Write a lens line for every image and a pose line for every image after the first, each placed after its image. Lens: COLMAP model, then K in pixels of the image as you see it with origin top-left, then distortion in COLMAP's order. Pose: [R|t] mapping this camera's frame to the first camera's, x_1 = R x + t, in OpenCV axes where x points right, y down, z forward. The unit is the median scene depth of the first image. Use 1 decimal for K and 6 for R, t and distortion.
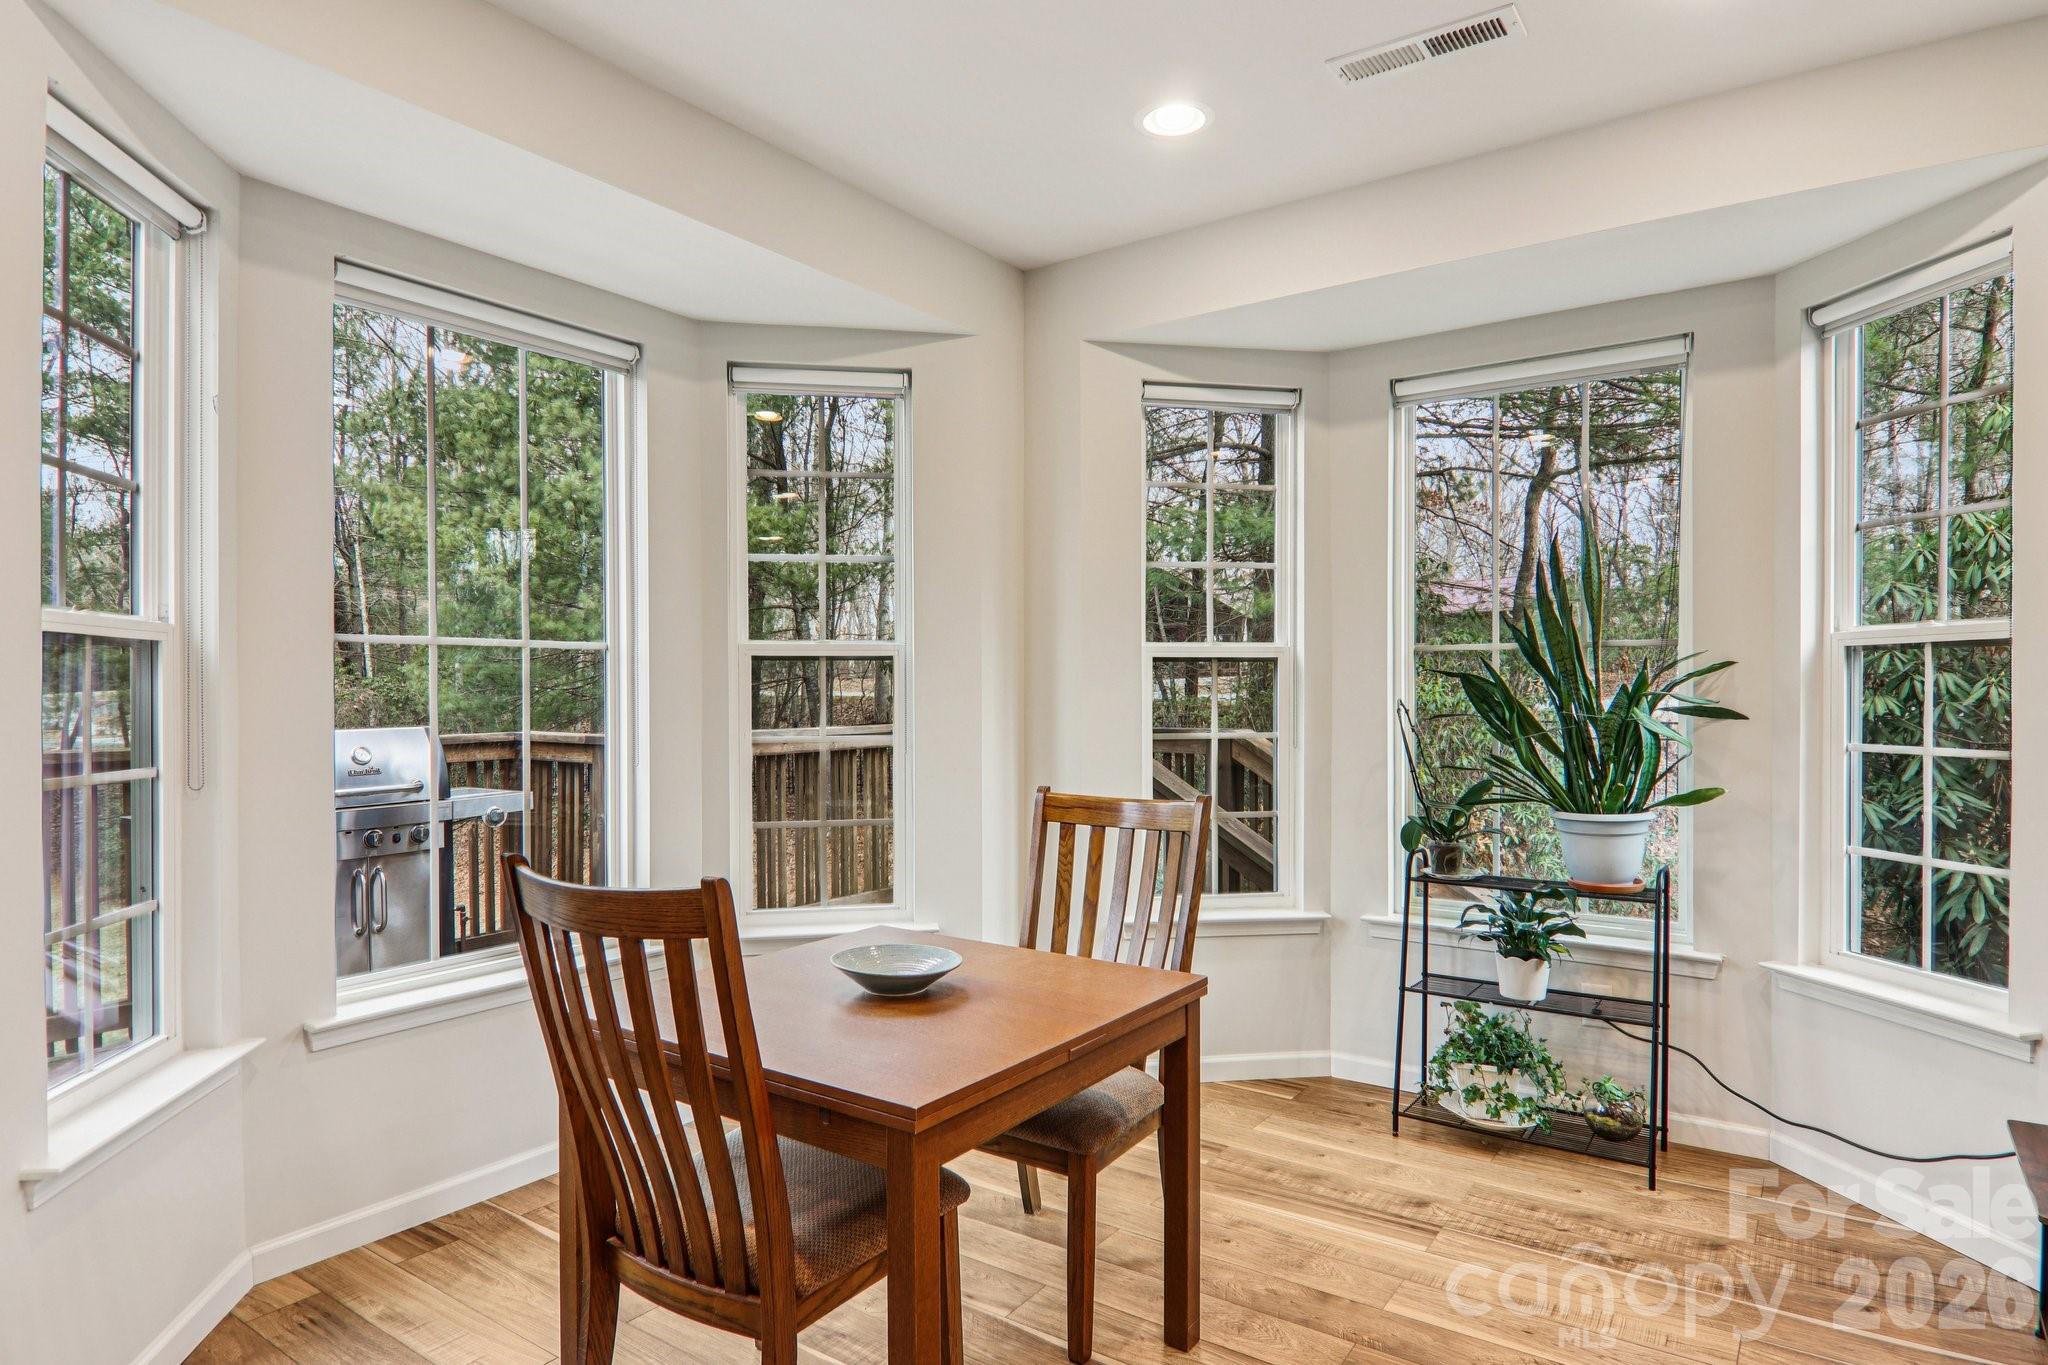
lens RADIAL K [[1161.4, 0, 1020.2], [0, 1161.4, 692.6], [0, 0, 1]] dist [0.005983, -0.019846]
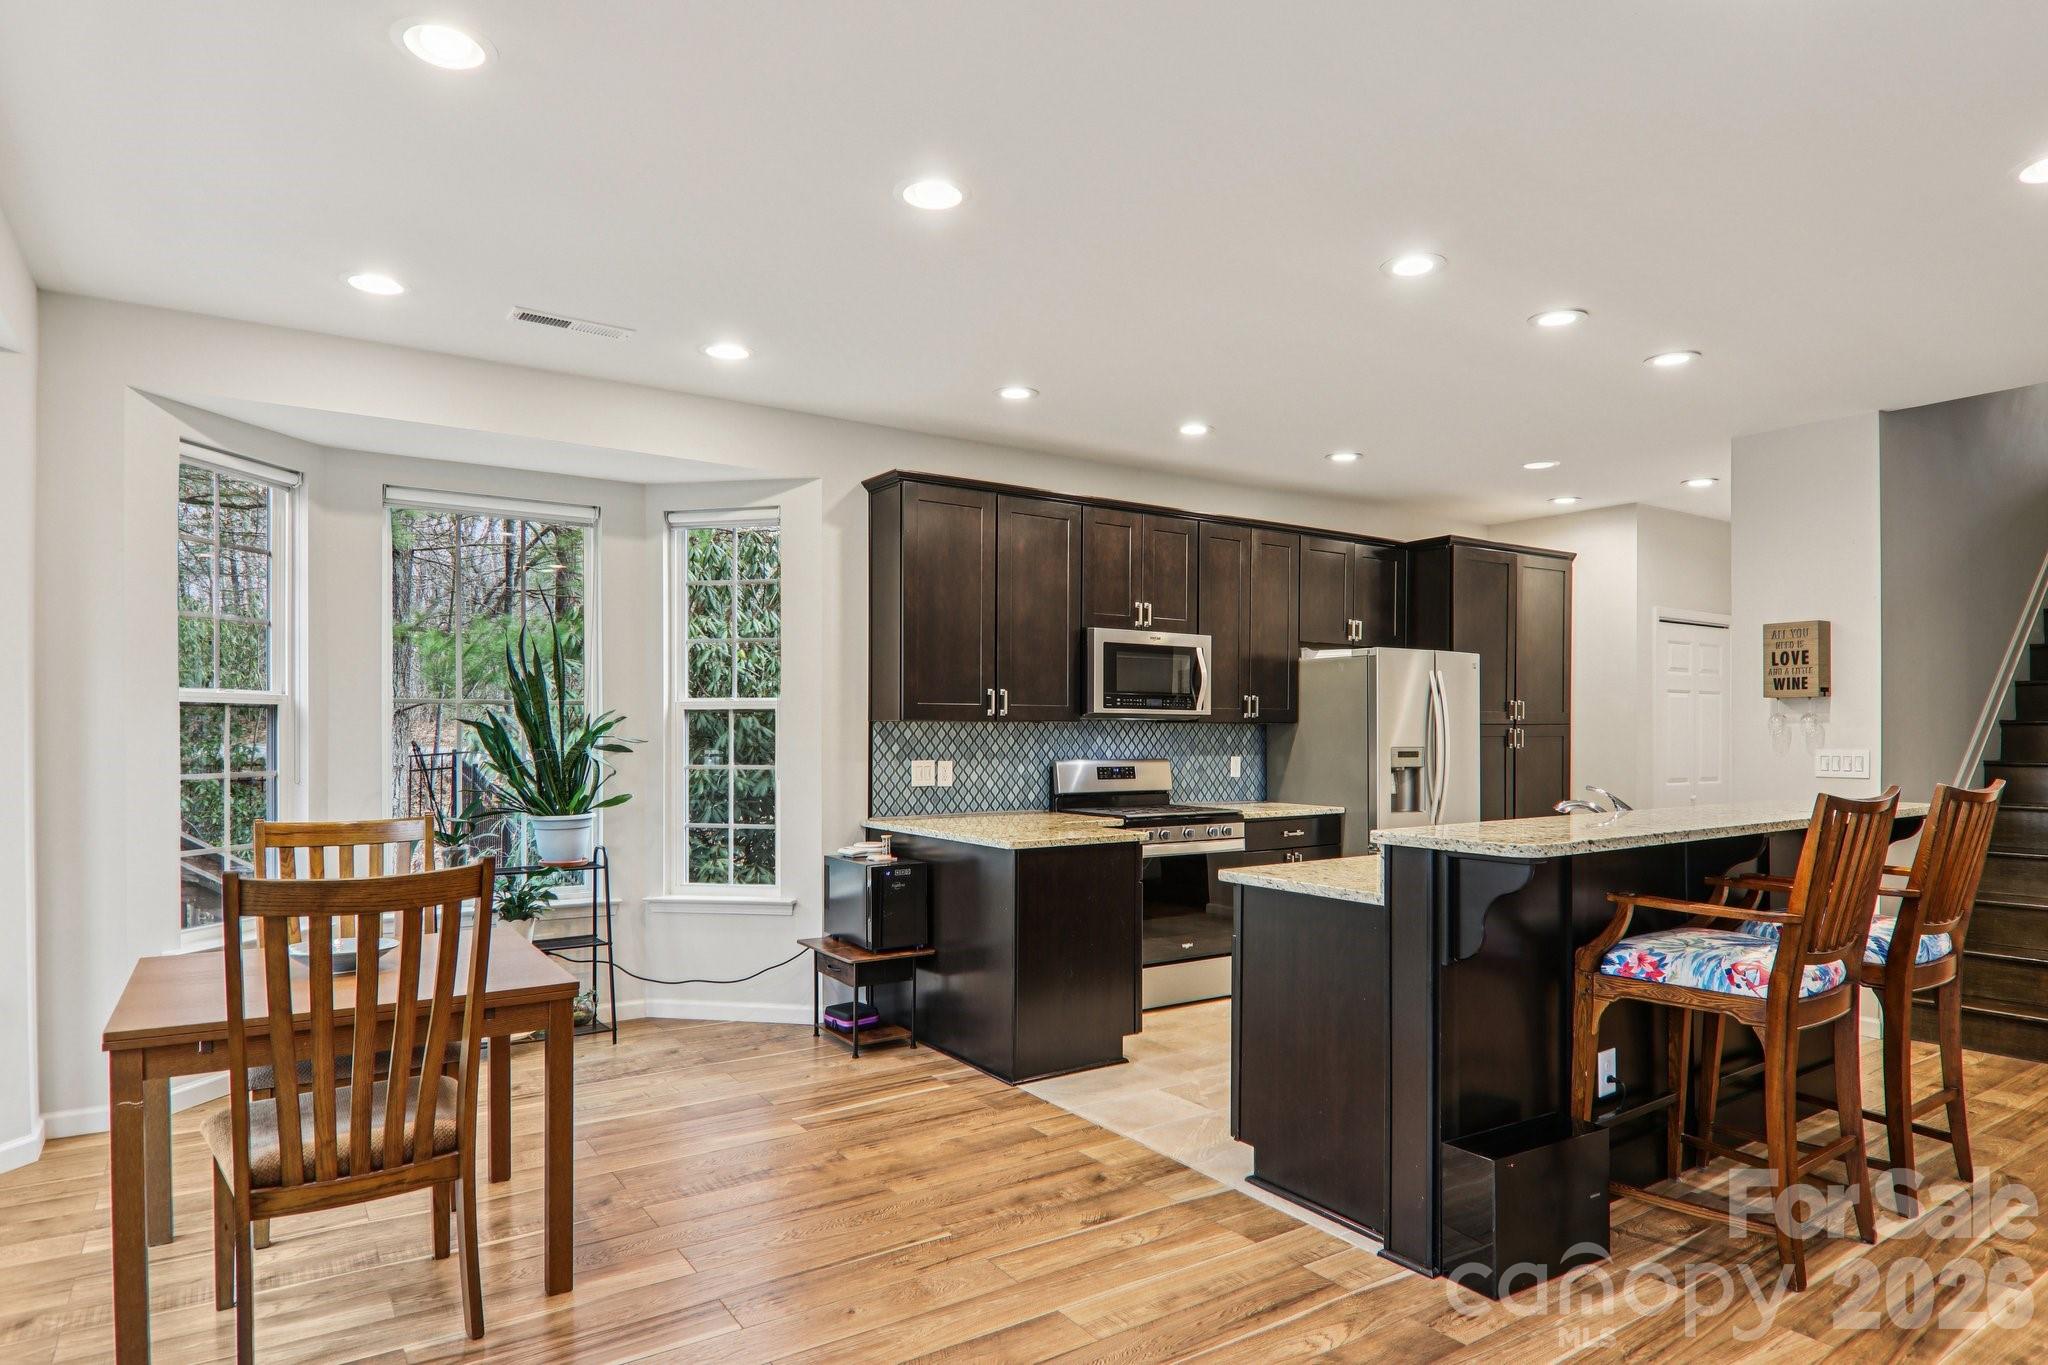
lens RADIAL K [[1163.3, 0, 1026.3], [0, 1163.3, 740.8], [0, 0, 1]] dist [-0.000001, -0.000689]
pose [[0.348645, -0.003535, 0.937248, -0.738800], [0.000262, 0.999993, 0.003674, 0.000755], [-0.937255, -0.001035, 0.348644, -0.098254]]
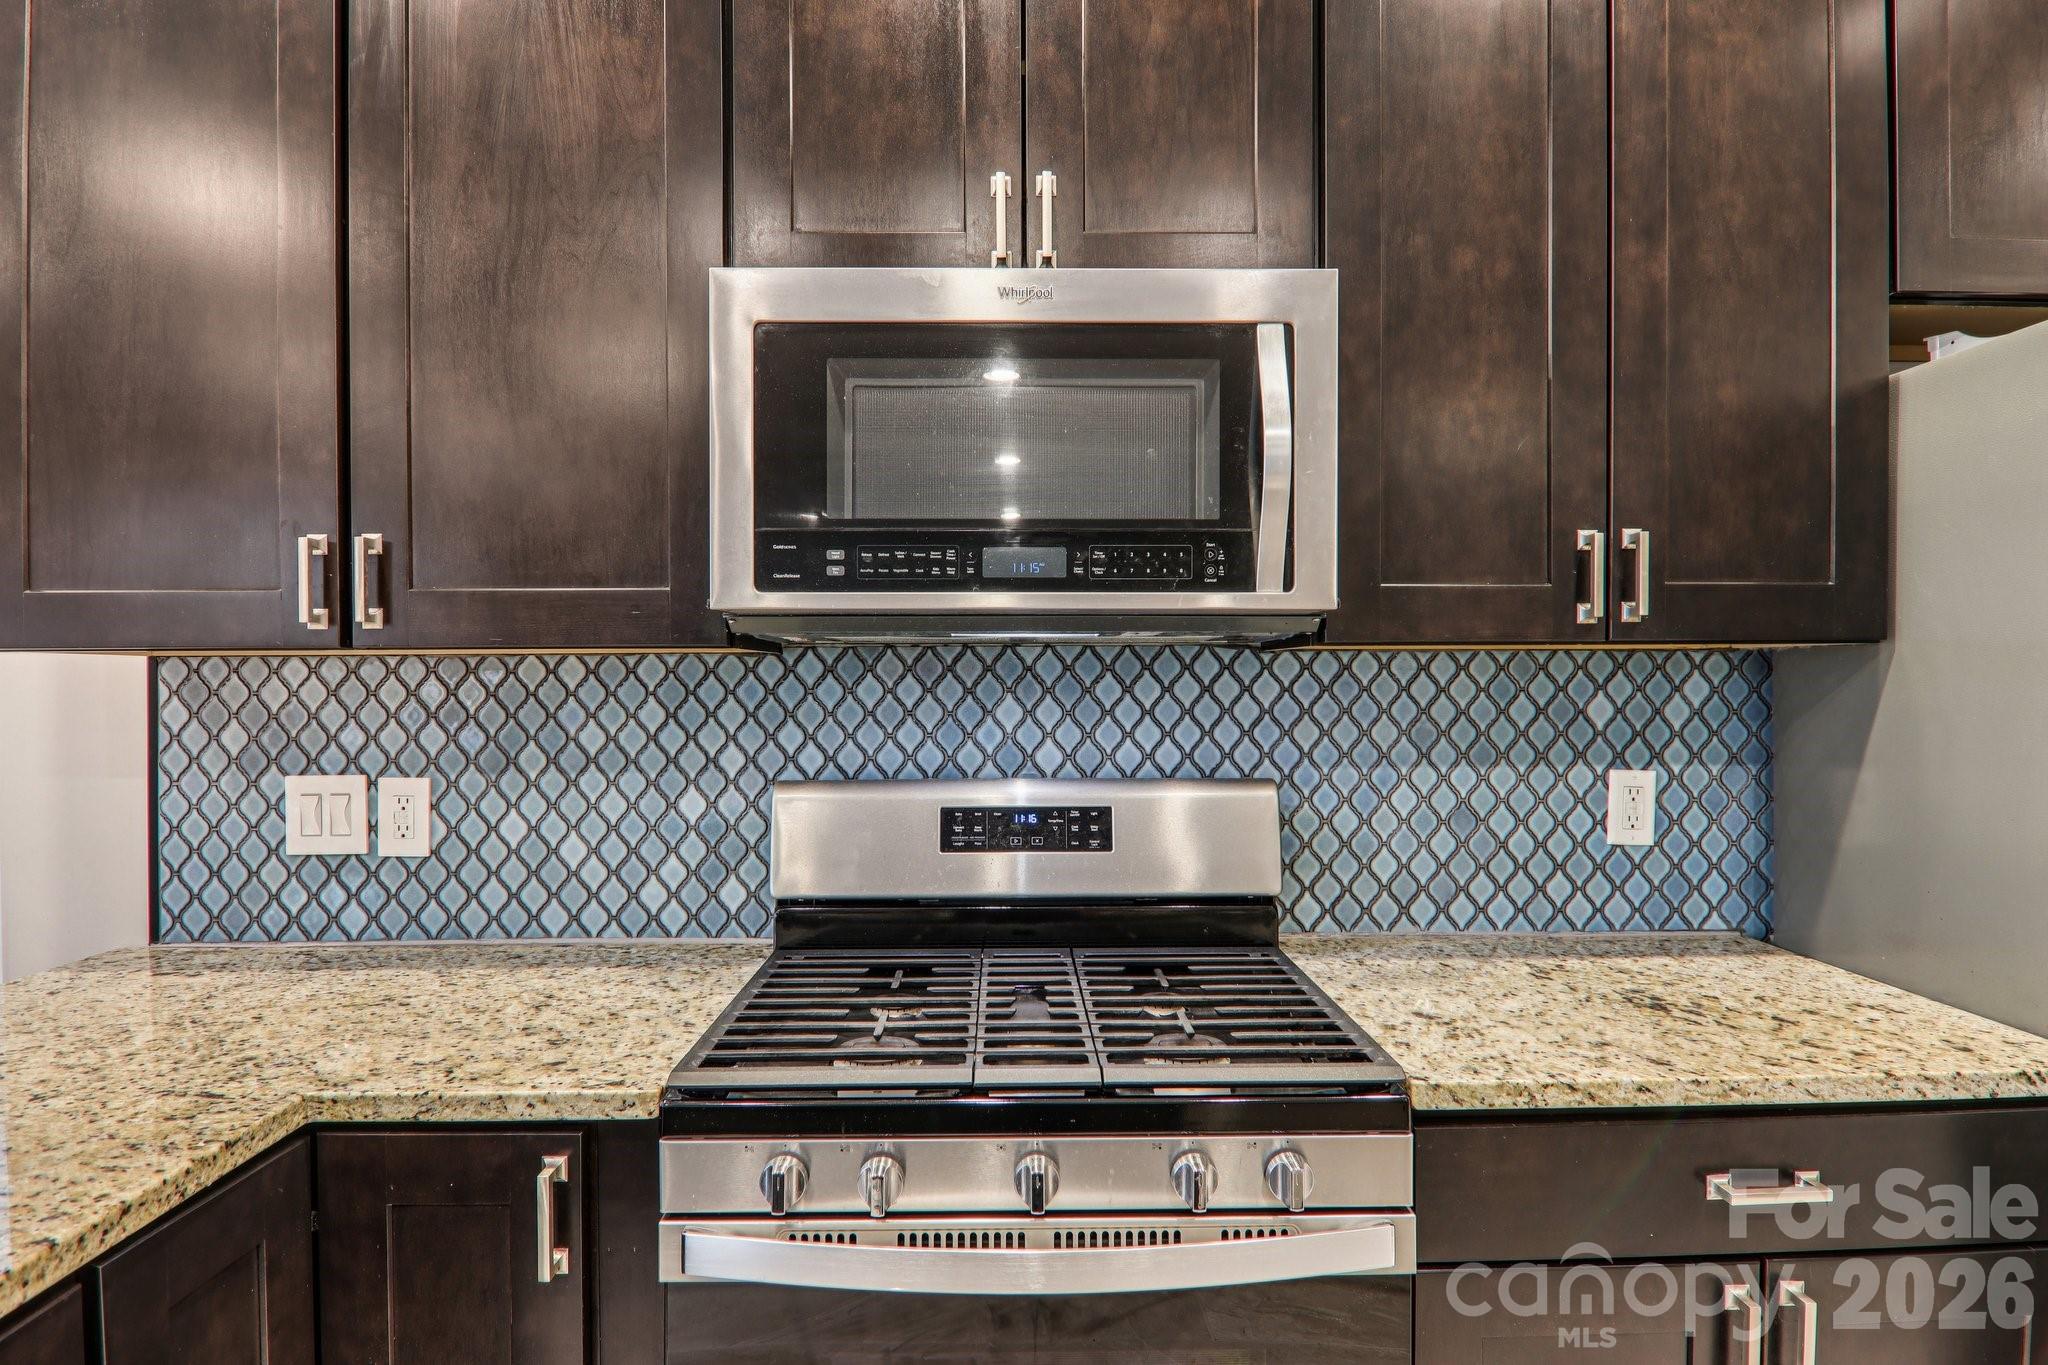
lens RADIAL K [[1144.9, 0, 1023.8], [0, 1144.9, 698.1], [0, 0, 1]] dist [0.000671, -0.017265]
pose [[0.805530, -0.008796, 0.592489, 0.784060], [0.003759, 0.999946, 0.009734, -0.005472], [-0.592543, -0.005613, 0.805520, 0.000718]]
